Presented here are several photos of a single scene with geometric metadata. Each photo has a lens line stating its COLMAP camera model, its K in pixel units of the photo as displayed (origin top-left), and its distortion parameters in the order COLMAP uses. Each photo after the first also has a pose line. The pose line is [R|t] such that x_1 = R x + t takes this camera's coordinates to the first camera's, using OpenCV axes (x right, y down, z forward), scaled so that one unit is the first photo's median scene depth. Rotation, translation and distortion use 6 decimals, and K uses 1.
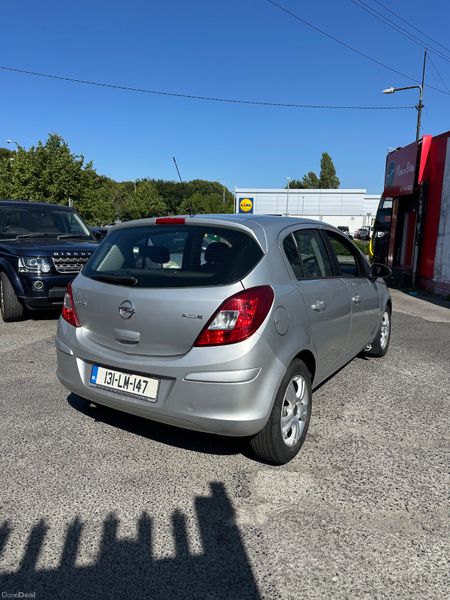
lens RADIAL K [[417.7, 0, 228.2], [0, 417.7, 297.1], [0, 0, 1]] dist [0.041370, -0.052545]
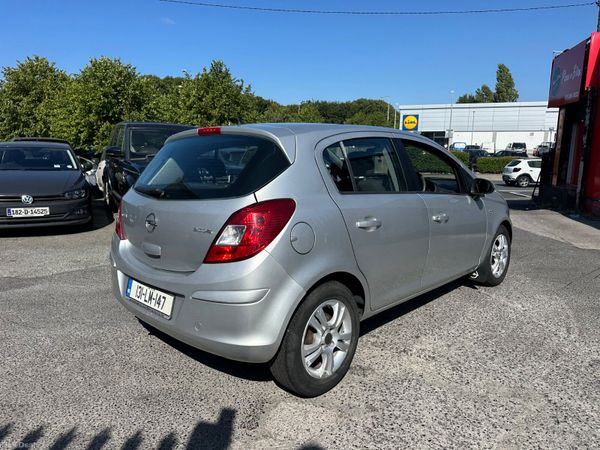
lens RADIAL K [[417.7, 0, 302.6], [0, 417.7, 225.3], [0, 0, 1]] dist [0.041370, -0.052545]
pose [[0.977500, 0.021050, -0.209883, 0.265770], [-0.017263, 0.999654, 0.019856, 0.009653], [0.210228, -0.015786, 0.977525, 0.107779]]
